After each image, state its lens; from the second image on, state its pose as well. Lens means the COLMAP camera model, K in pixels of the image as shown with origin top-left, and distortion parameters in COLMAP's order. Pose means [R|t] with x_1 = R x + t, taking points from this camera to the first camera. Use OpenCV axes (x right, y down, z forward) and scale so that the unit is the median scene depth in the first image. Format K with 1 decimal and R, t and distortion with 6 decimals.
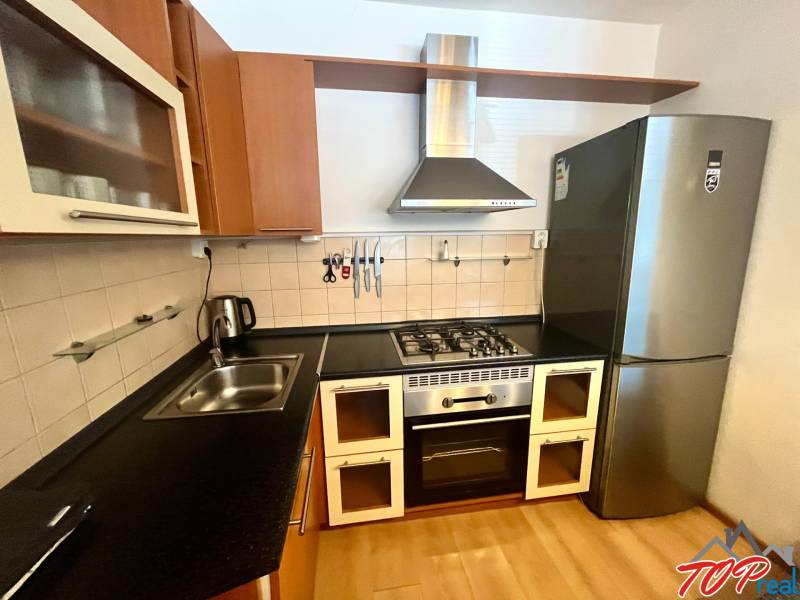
lens RADIAL K [[327.2, 0, 397.2], [0, 327.2, 298.5], [0, 0, 1]] dist [-0.000066, -0.000238]
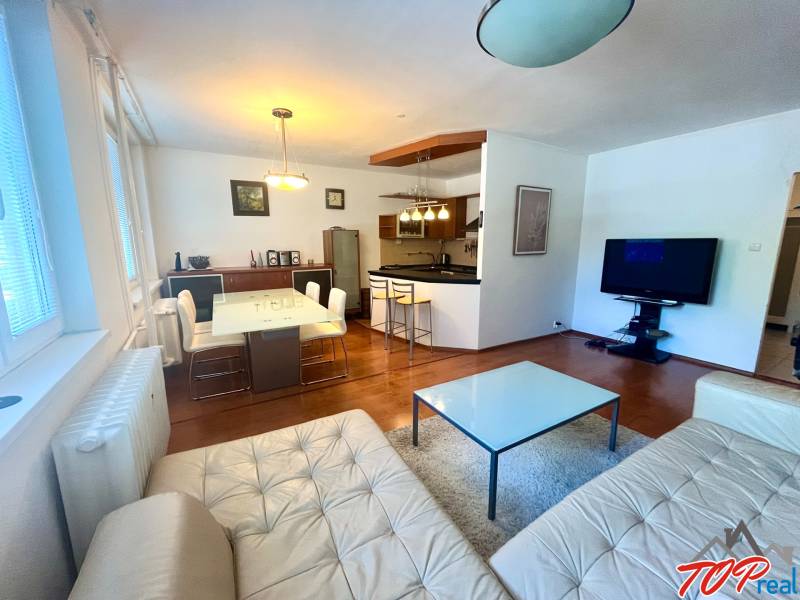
lens RADIAL K [[327.2, 0, 397.2], [0, 327.2, 298.5], [0, 0, 1]] dist [-0.000066, -0.000238]
pose [[0.377203, 0.173445, -0.909744, 3.025182], [-0.184624, 0.976673, 0.109655, 0.200986], [0.907542, 0.126598, 0.400426, -1.068020]]
